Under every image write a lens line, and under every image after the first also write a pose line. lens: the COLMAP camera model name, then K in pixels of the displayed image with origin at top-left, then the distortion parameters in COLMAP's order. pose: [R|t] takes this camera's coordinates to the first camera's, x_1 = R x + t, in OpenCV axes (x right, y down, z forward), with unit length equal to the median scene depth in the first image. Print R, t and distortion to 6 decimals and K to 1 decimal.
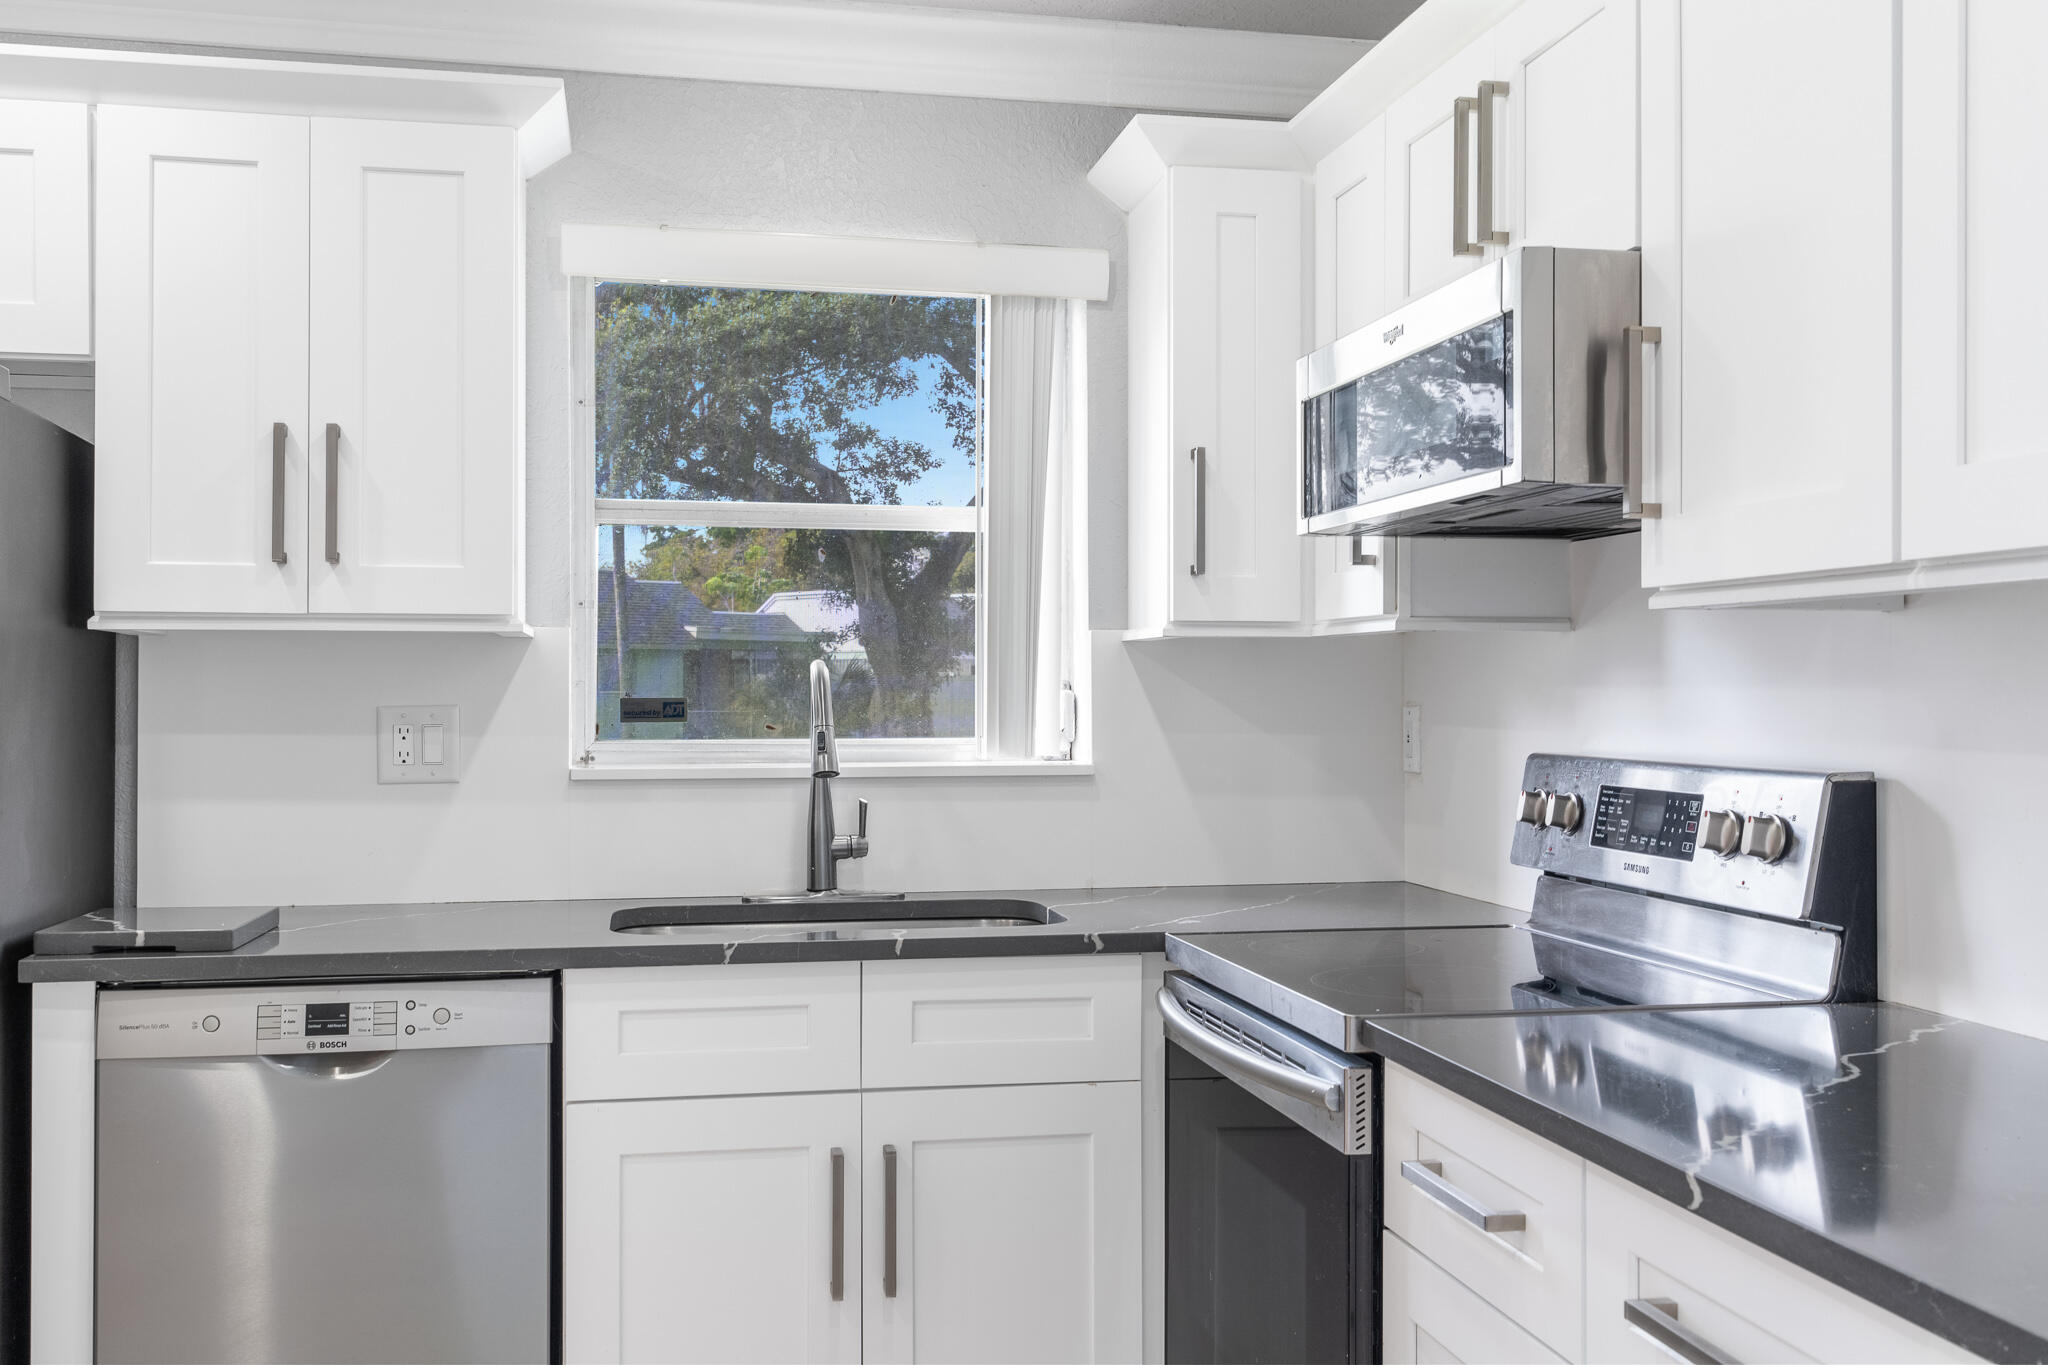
lens RADIAL K [[1980.1, 0, 1029.7], [0, 1980.1, 688.3], [0, 0, 1]] dist [0.008666, 0.000000]
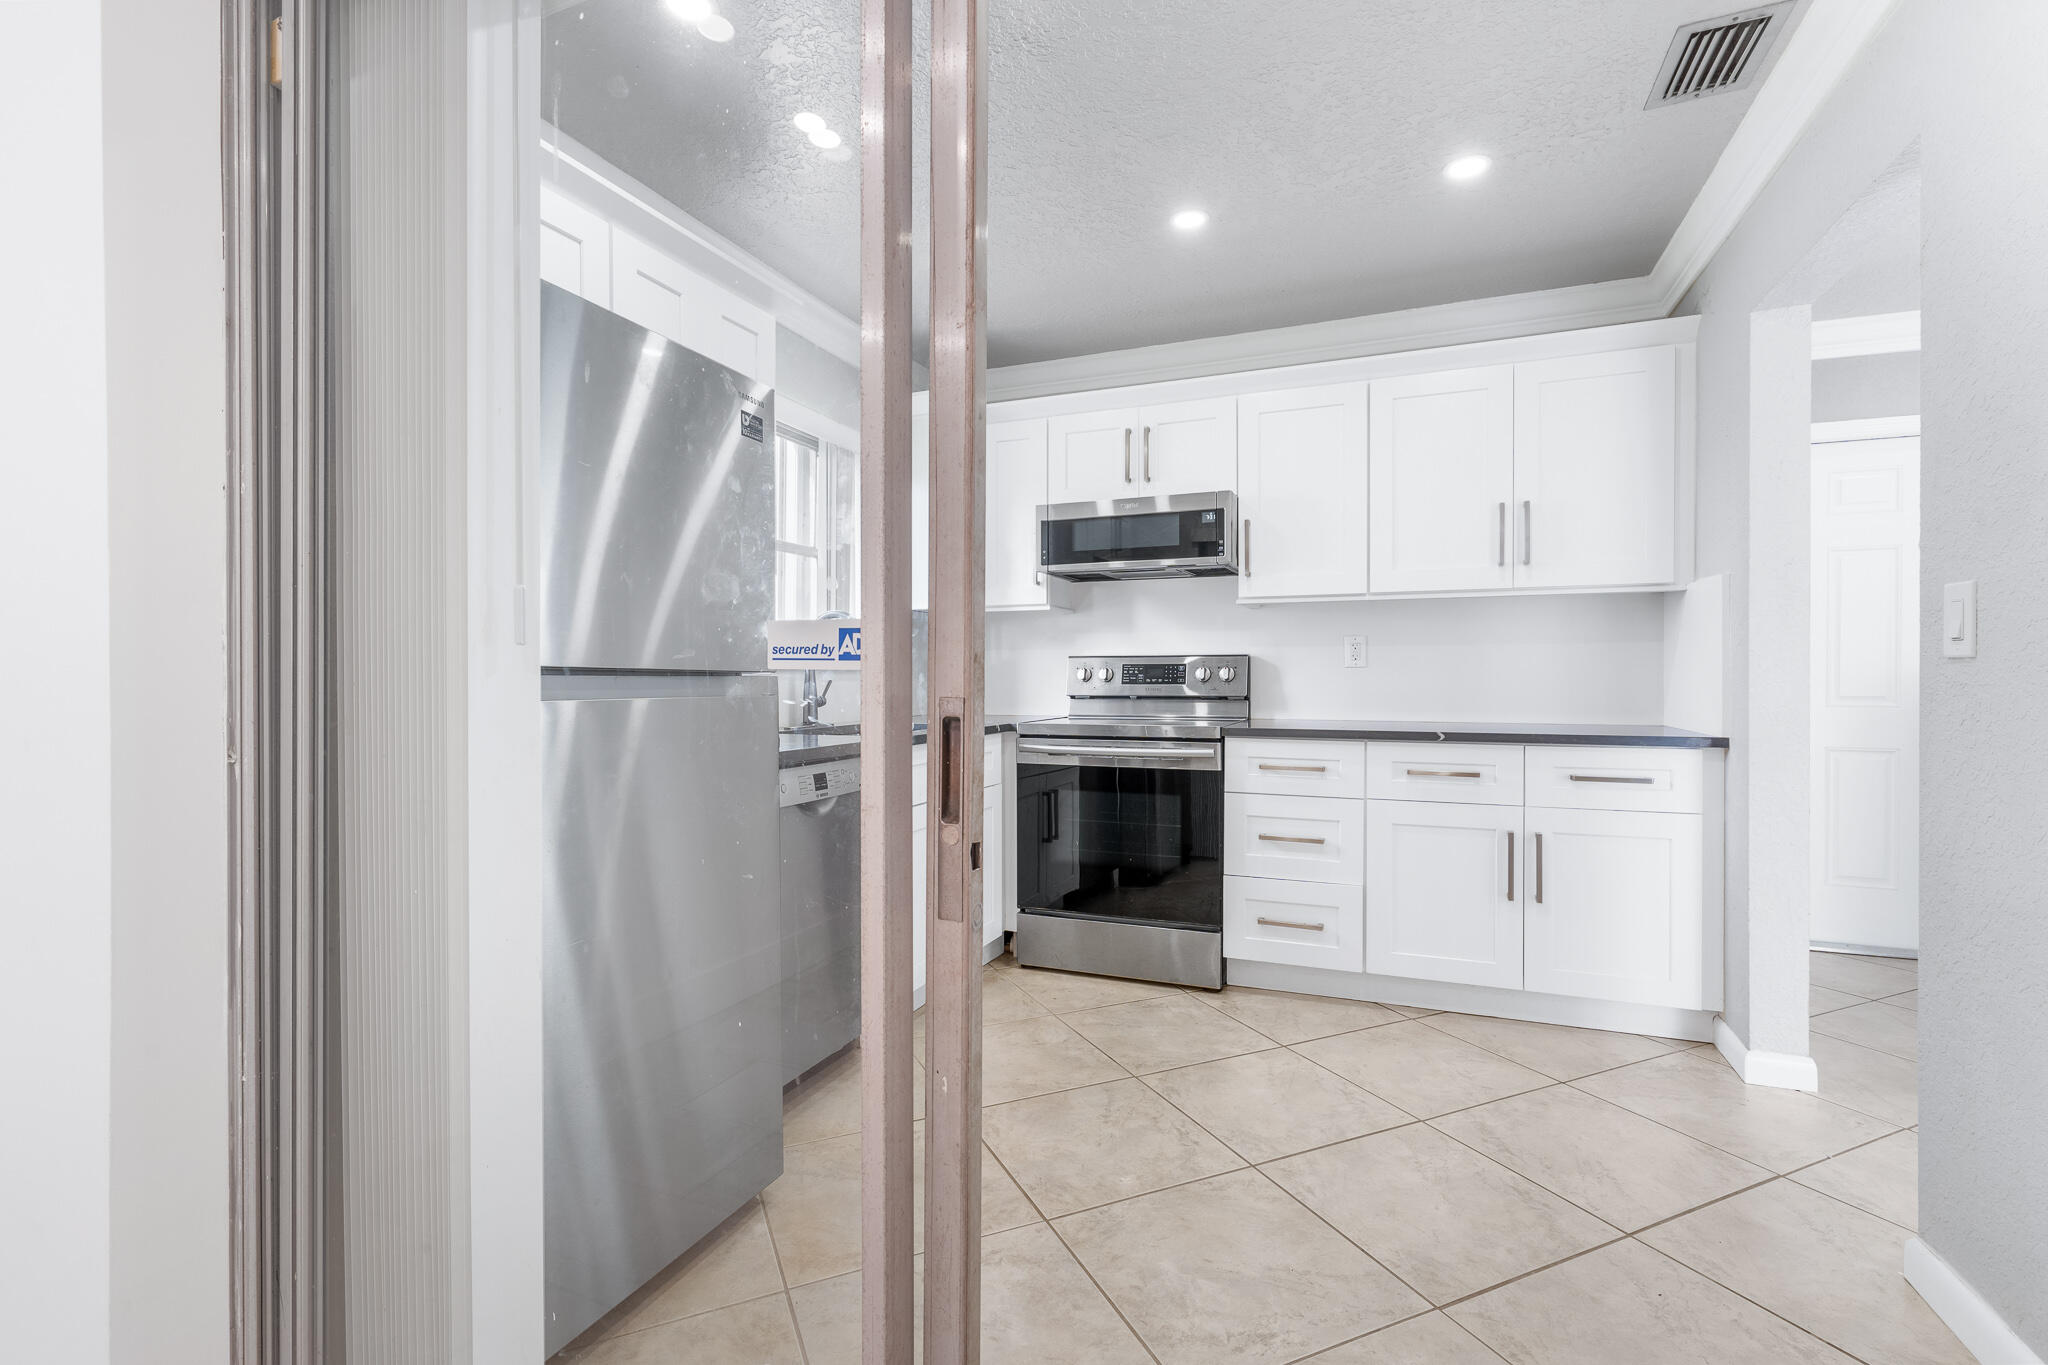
lens RADIAL K [[926.5, 0, 1045.0], [0, 926.5, 681.3], [0, 0, 1]] dist [-0.002975, 0.001489]
pose [[0.544100, -0.006348, 0.838996, -0.895253], [-0.000533, 0.999969, 0.007912, 0.059778], [-0.839020, -0.004753, 0.544080, 0.316796]]
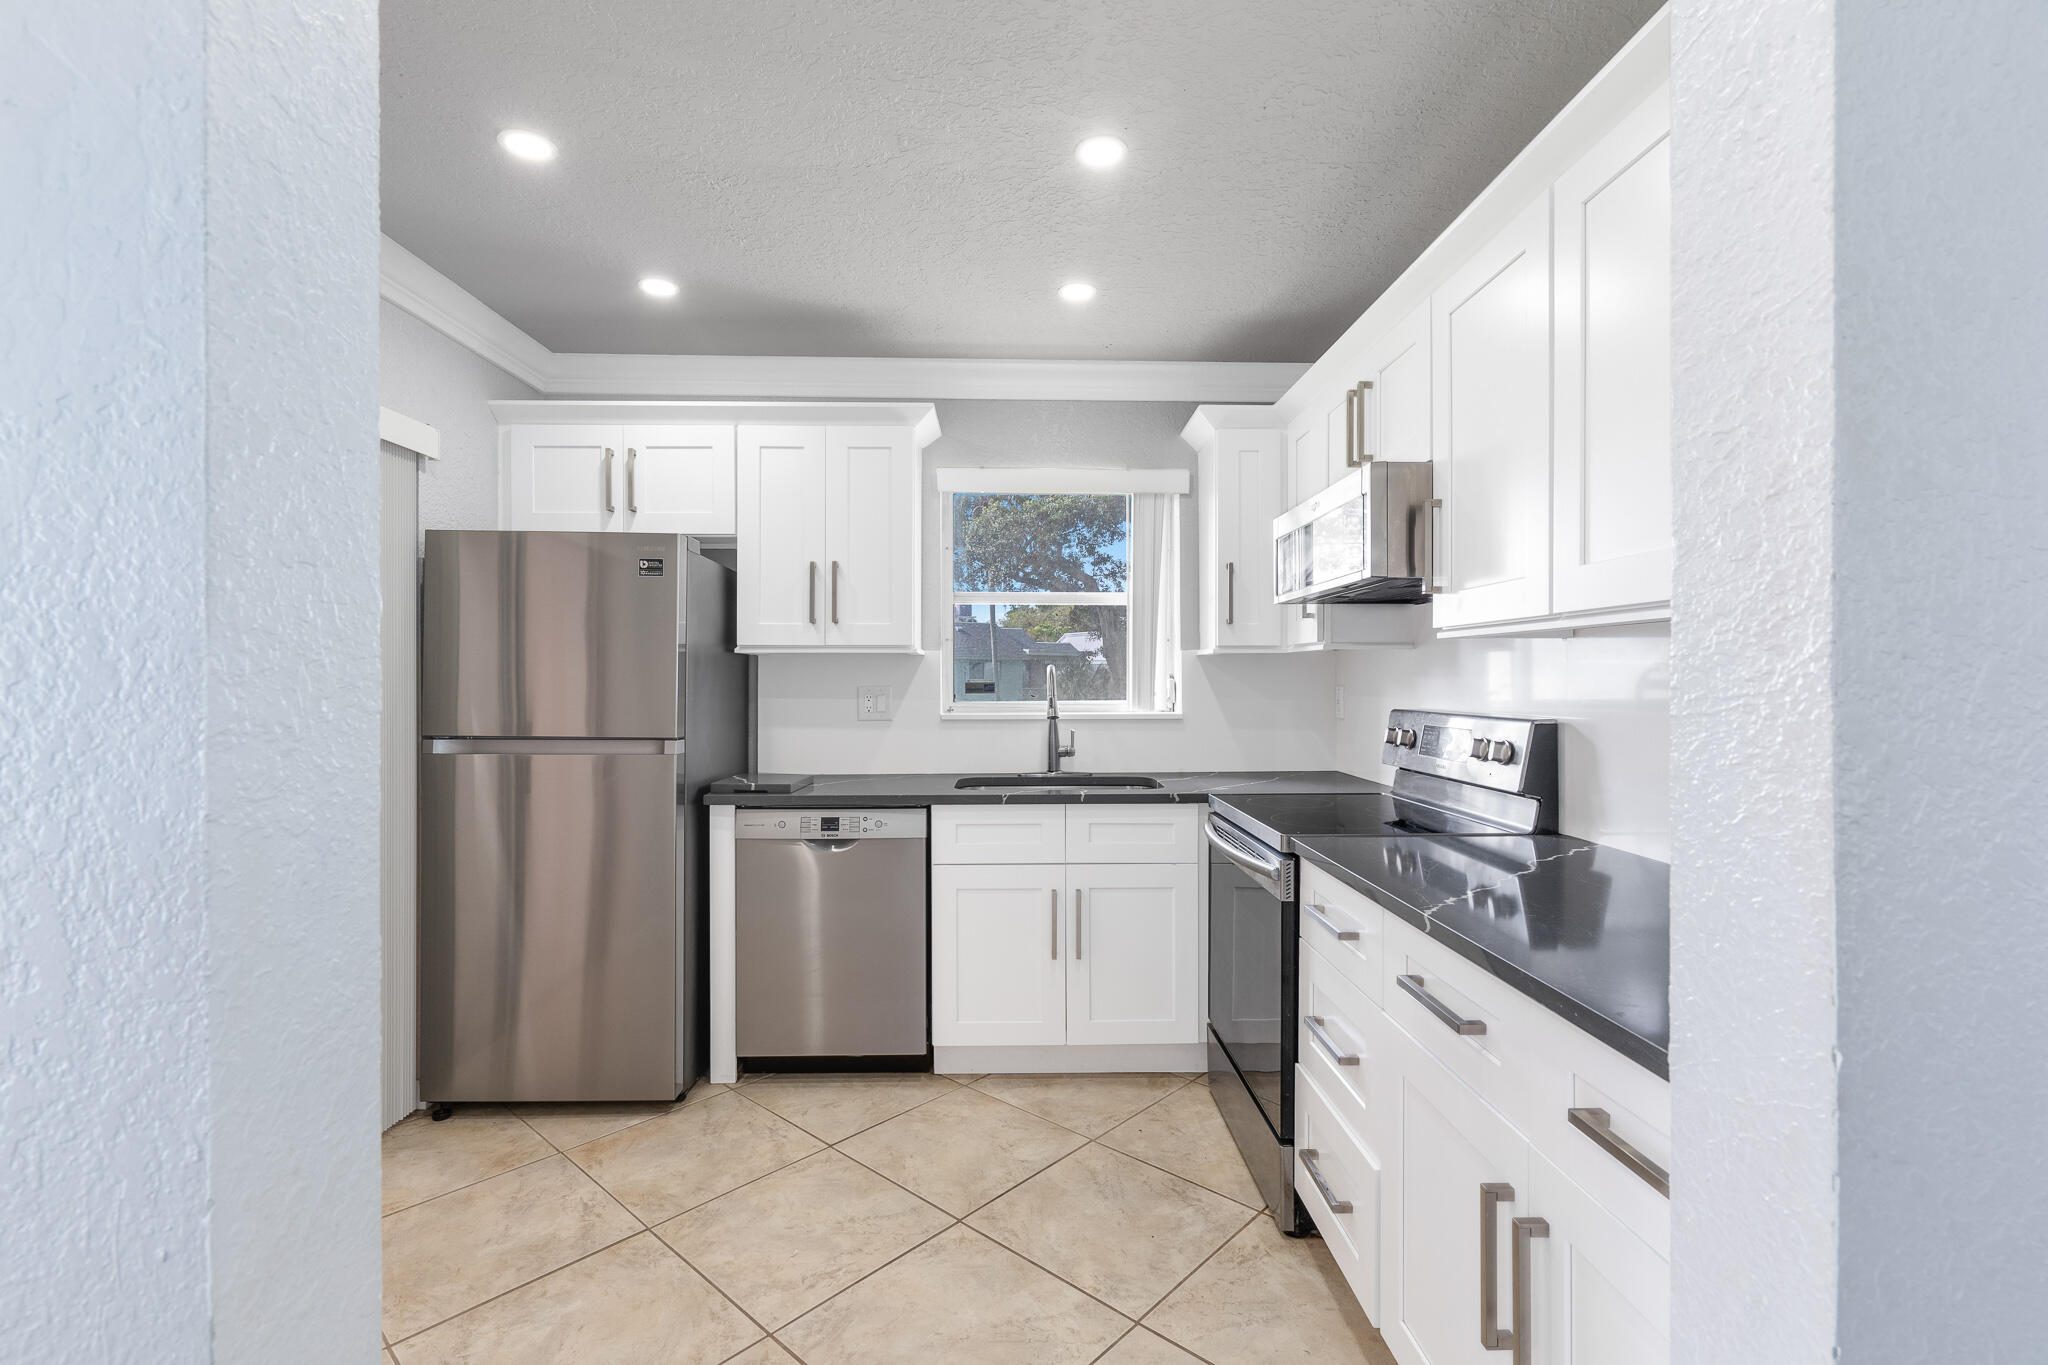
lens RADIAL K [[926.5, 0, 1023.4], [0, 926.5, 680.2], [0, 0, 1]] dist [-0.002975, 0.001489]
pose [[0.984869, -0.001093, -0.173299, 0.043994], [0.001600, 0.999995, 0.002783, -0.000316], [0.173295, -0.003018, 0.984865, -0.005046]]
